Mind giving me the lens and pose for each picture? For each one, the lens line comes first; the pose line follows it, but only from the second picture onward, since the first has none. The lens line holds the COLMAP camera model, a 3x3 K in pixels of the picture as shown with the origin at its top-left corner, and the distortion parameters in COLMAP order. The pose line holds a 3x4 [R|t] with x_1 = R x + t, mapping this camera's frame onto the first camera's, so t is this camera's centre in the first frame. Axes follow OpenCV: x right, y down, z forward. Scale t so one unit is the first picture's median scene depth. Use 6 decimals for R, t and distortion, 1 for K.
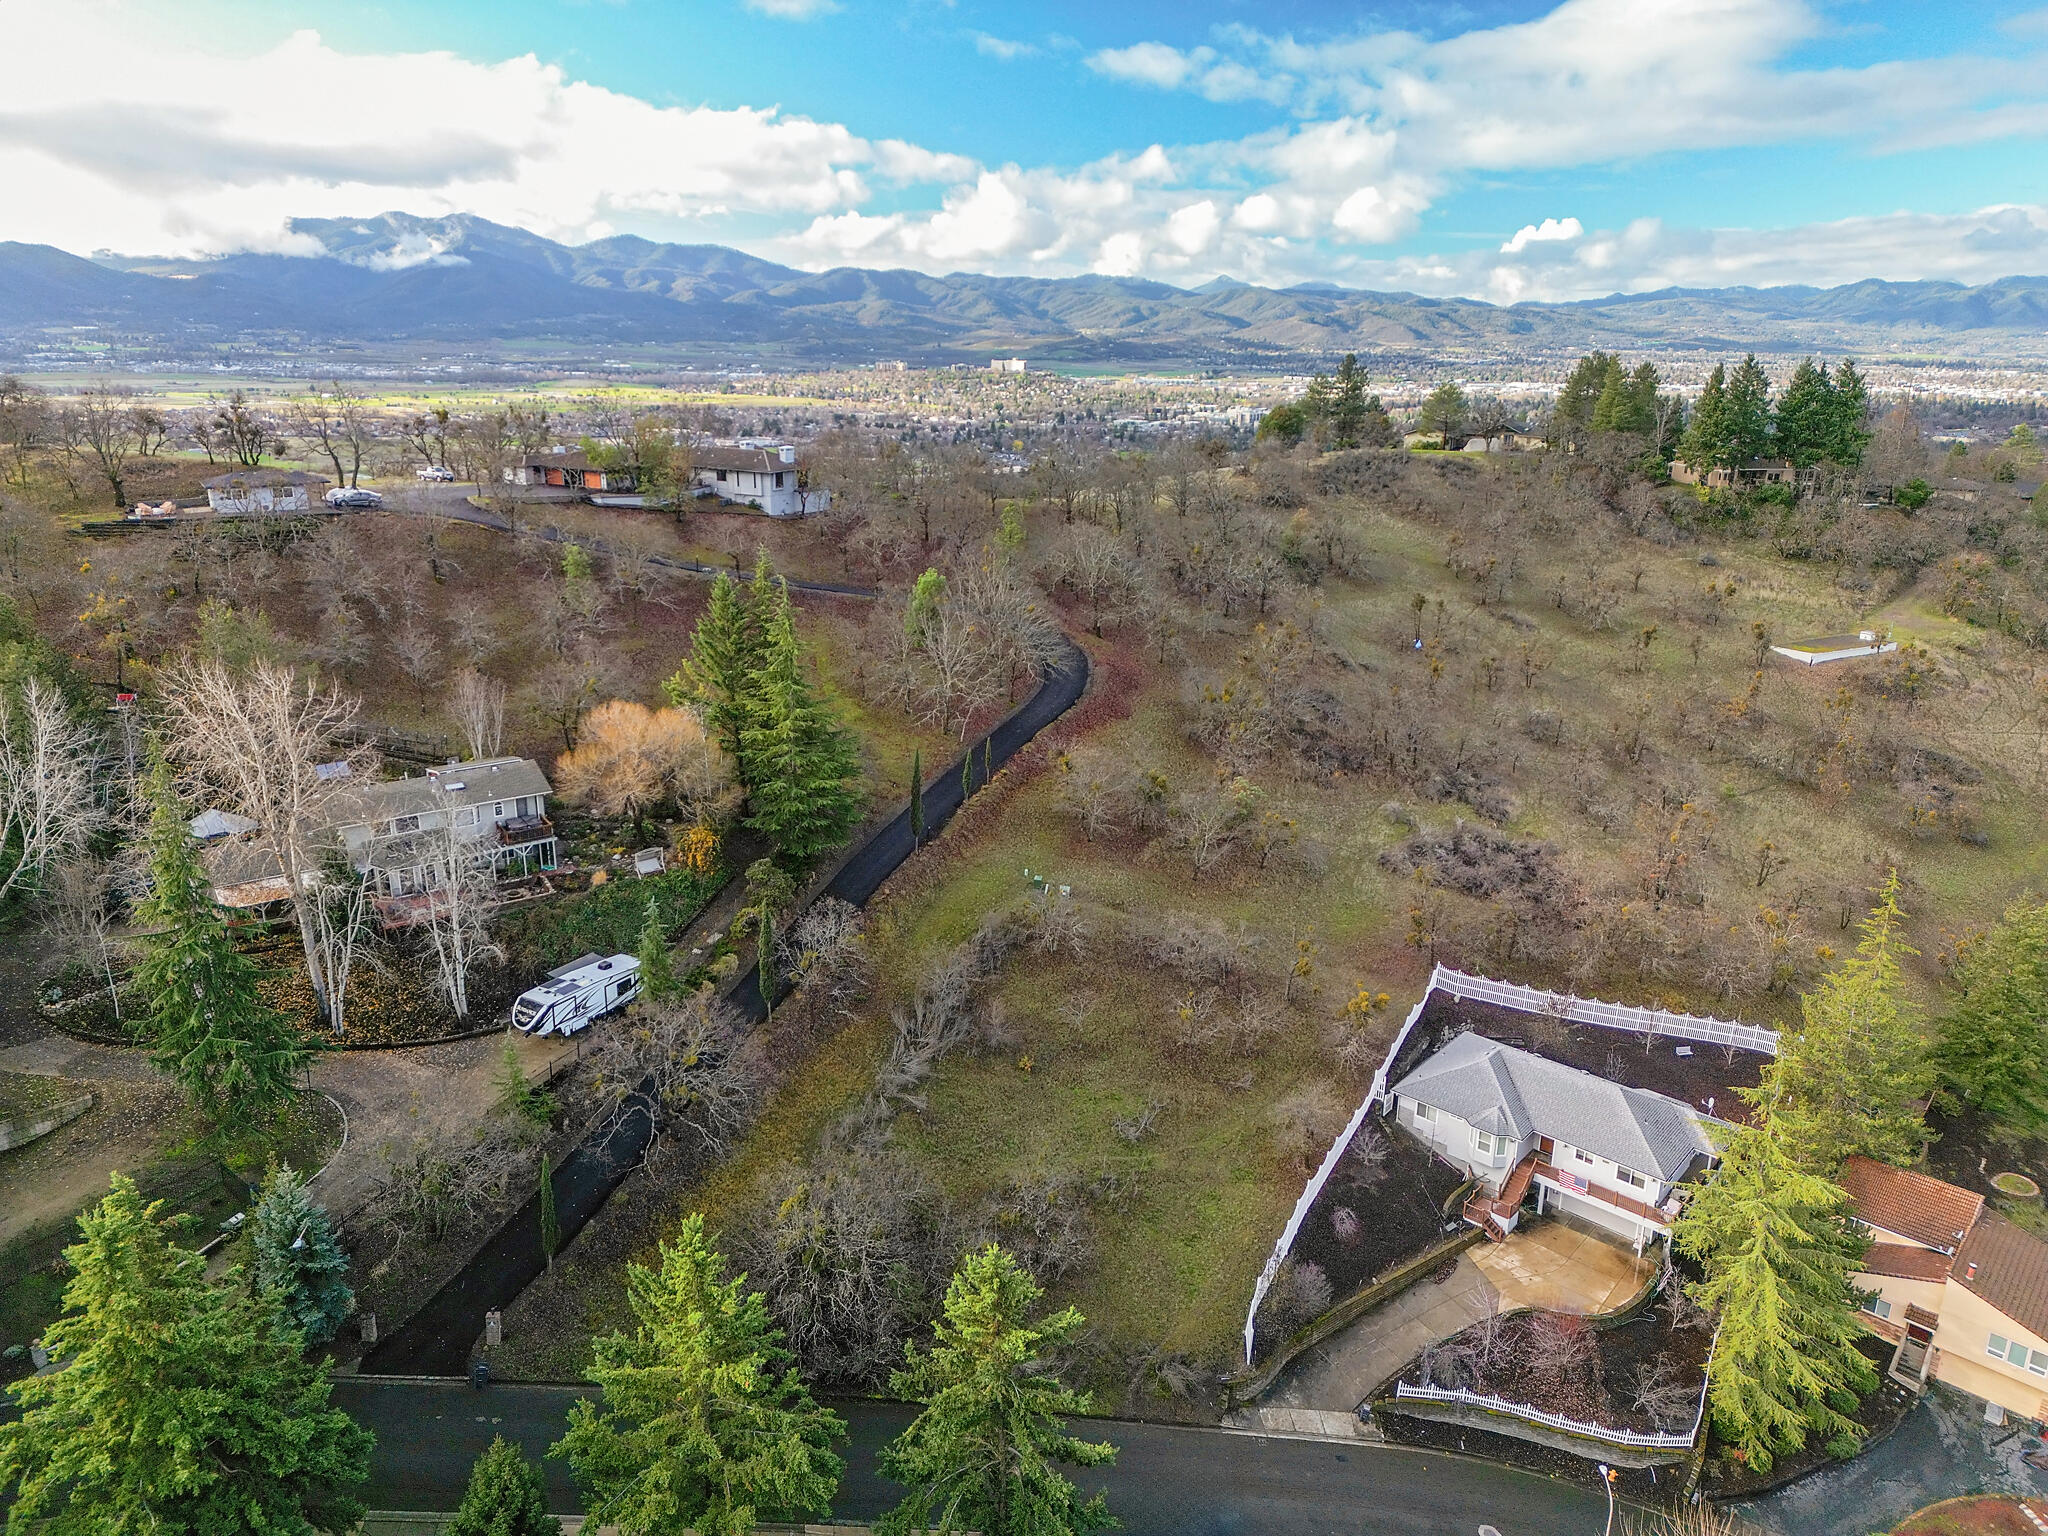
lens RADIAL K [[1414.5, 0, 1024.0], [0, 1414.5, 768.0], [0, 0, 1]] dist [0.094500, -0.081388]
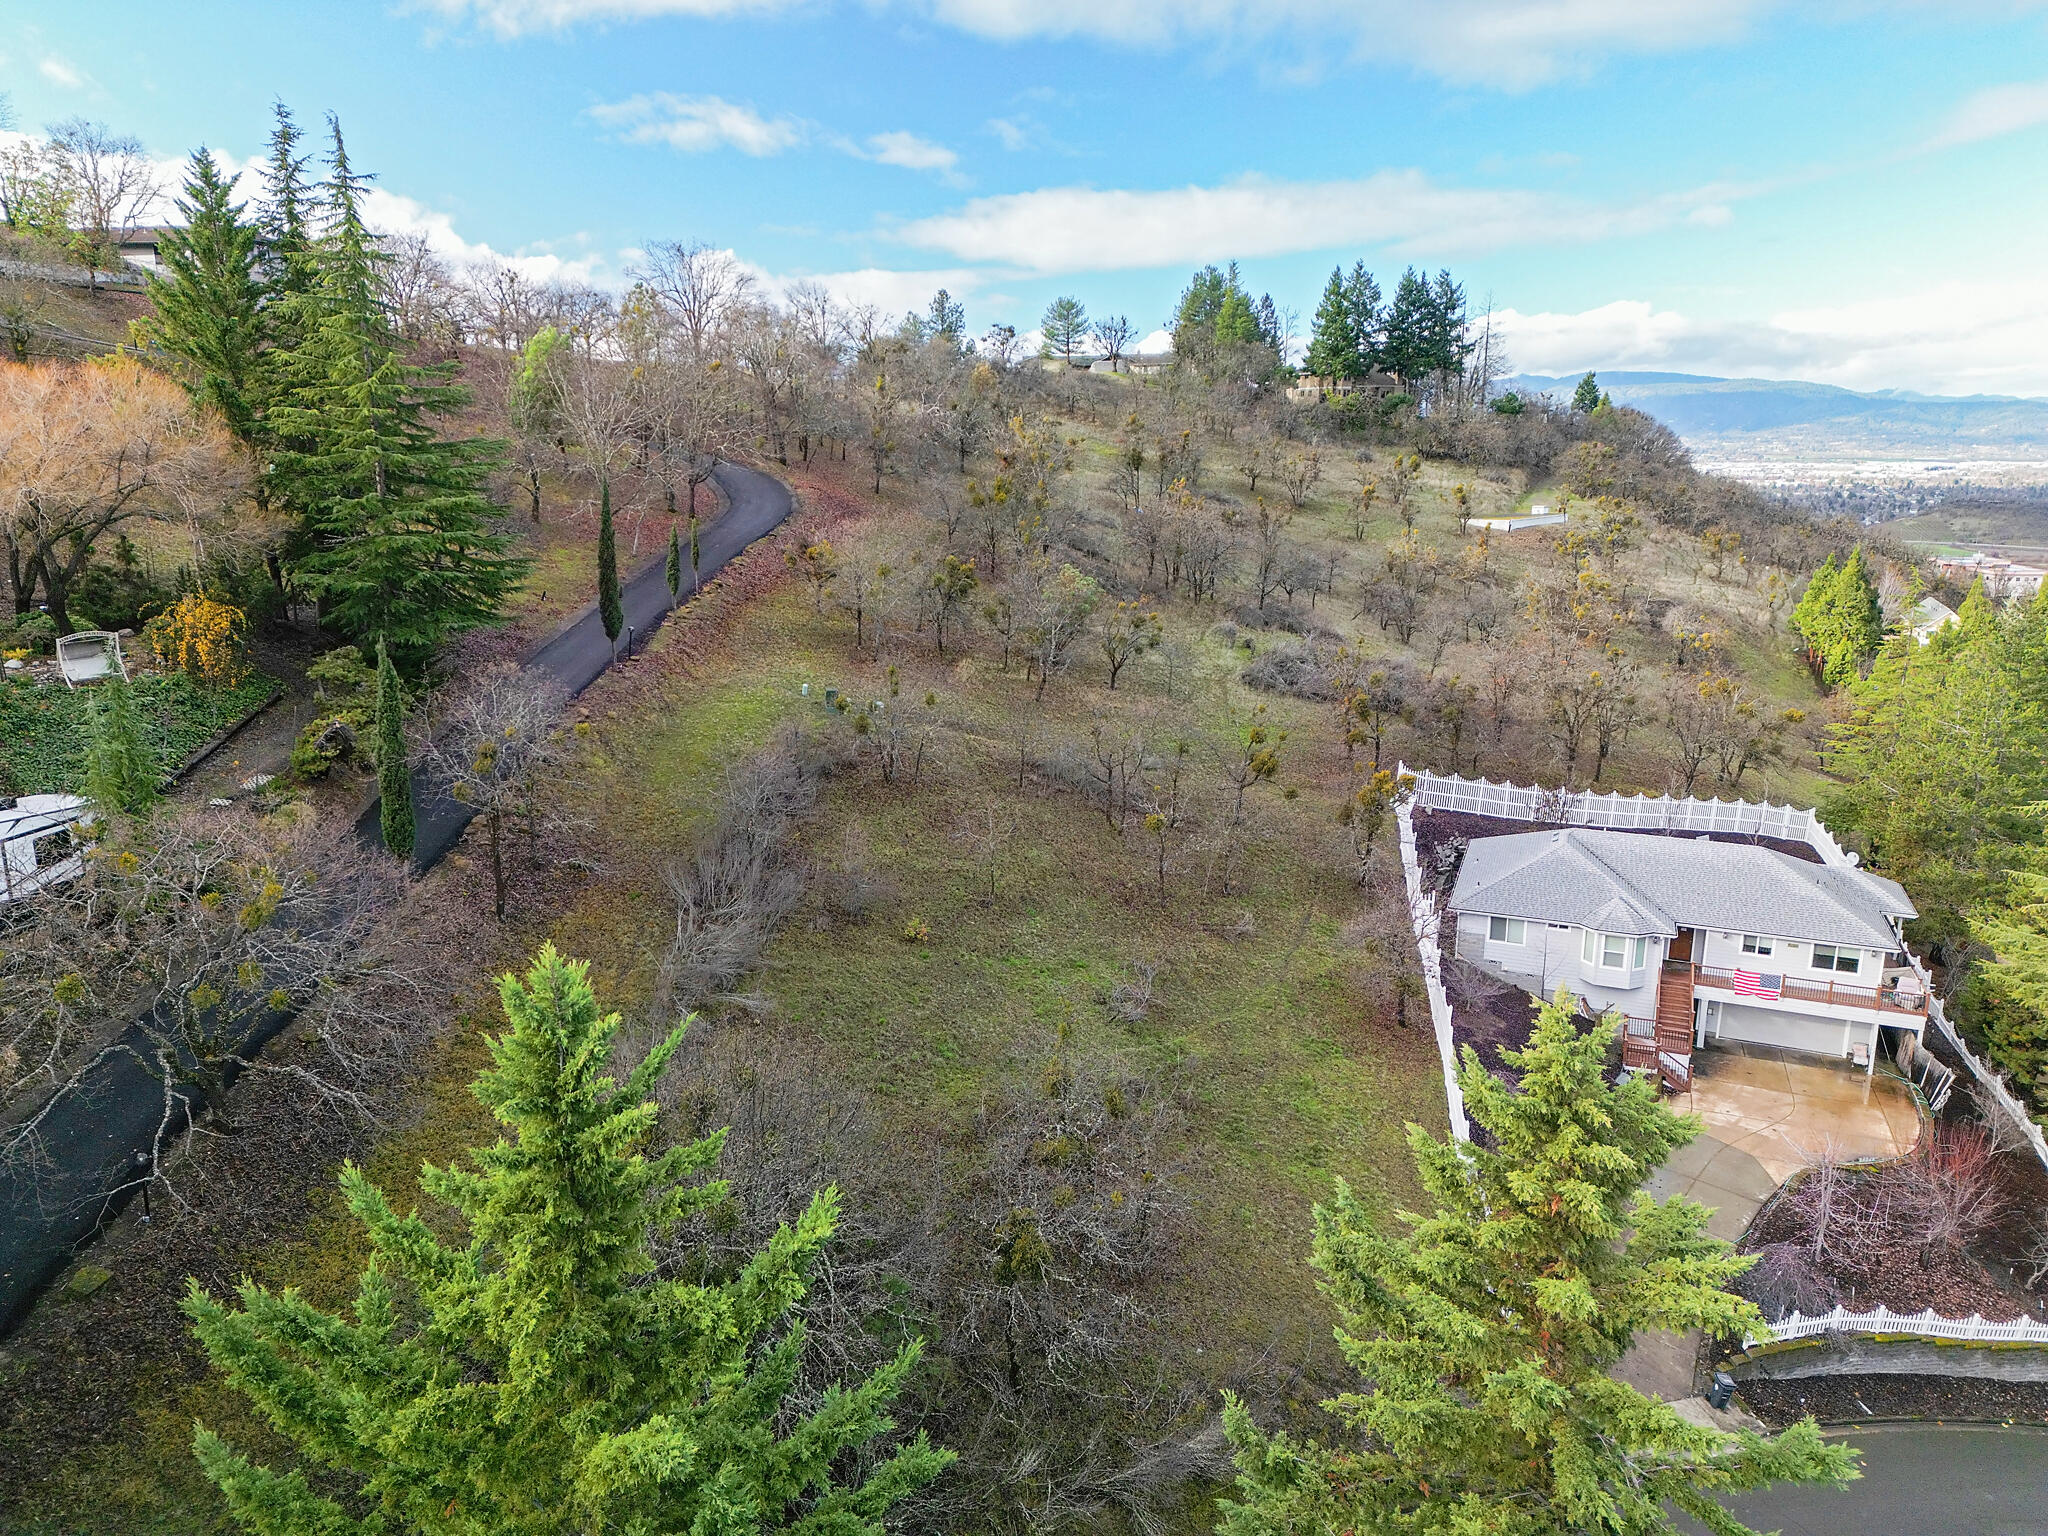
lens RADIAL K [[1414.5, 0, 1024.0], [0, 1414.5, 768.0], [0, 0, 1]] dist [0.094500, -0.081388]
pose [[0.940444, -0.088086, 0.328337, -0.137338], [0.109653, 0.992824, -0.047720, 0.177647], [-0.321777, 0.080881, 0.943354, 0.459598]]
